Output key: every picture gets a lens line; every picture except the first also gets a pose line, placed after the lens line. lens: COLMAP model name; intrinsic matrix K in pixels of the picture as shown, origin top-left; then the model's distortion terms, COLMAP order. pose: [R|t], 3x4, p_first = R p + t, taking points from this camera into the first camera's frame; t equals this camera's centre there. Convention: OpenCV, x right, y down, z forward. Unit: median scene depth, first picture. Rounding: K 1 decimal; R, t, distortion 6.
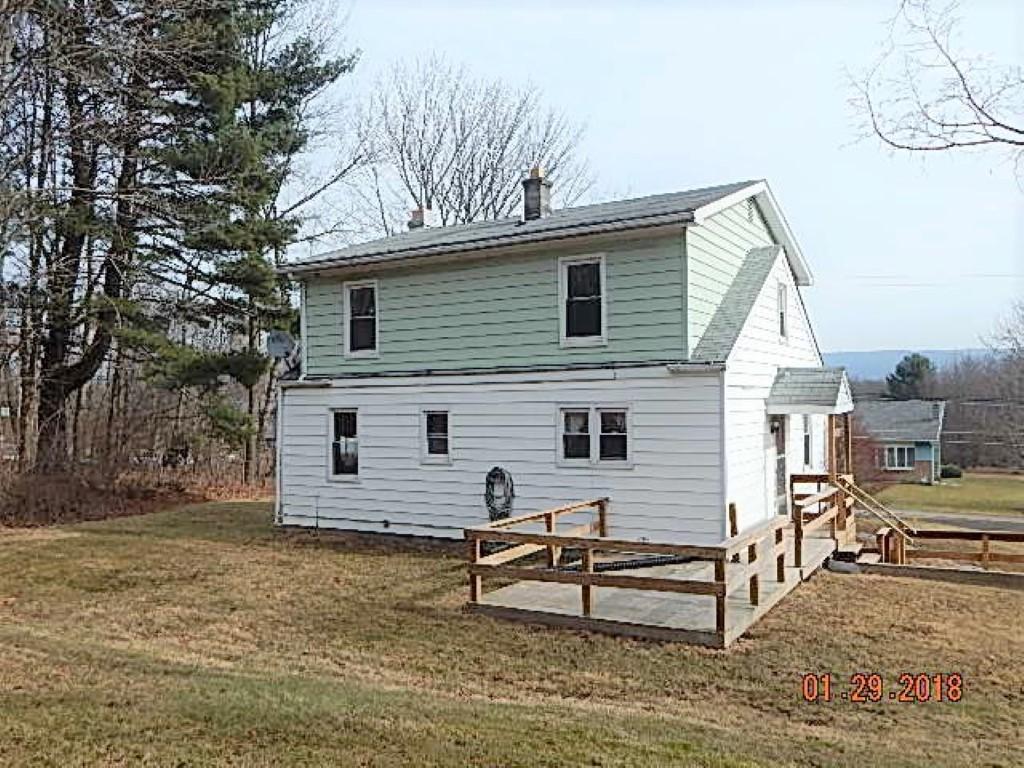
lens RADIAL K [[840.4, 0, 512.0], [0, 840.4, 384.0], [0, 0, 1]] dist [0.008891, -0.004414]
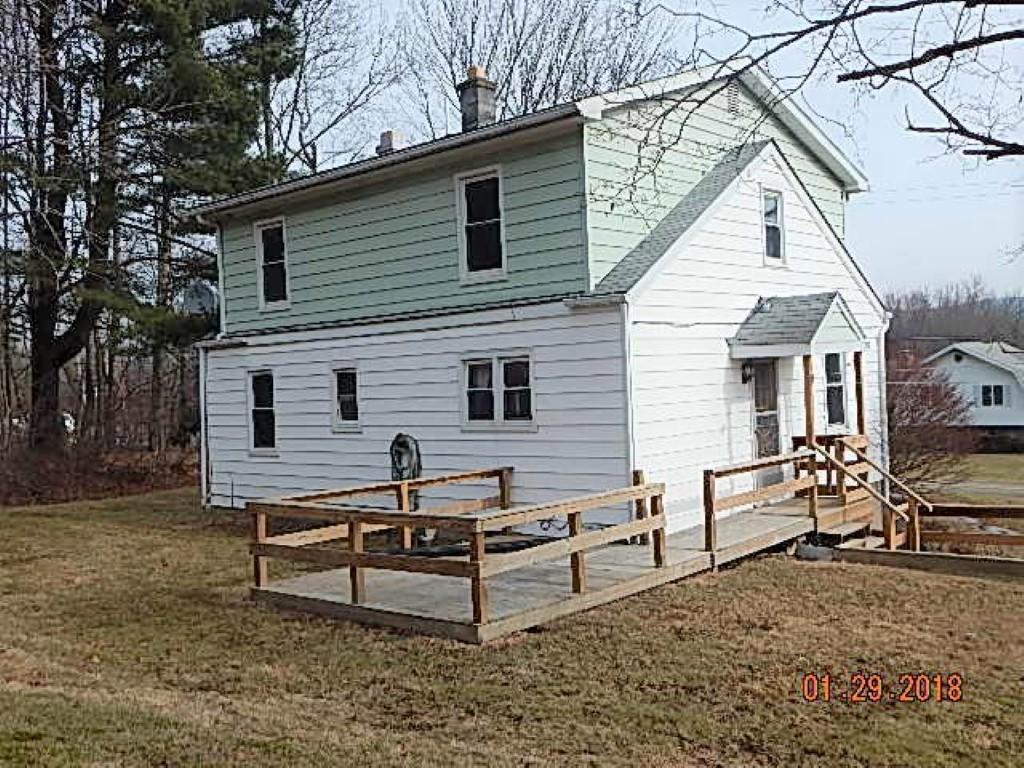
lens RADIAL K [[1015.5, 0, 512.0], [0, 1015.5, 384.0], [0, 0, 1]] dist [-0.000530, 0.010972]
pose [[0.979981, -0.029232, -0.196935, 0.286877], [0.036188, 0.998838, 0.031816, 0.022000], [0.195776, -0.038305, 0.979900, 0.039157]]
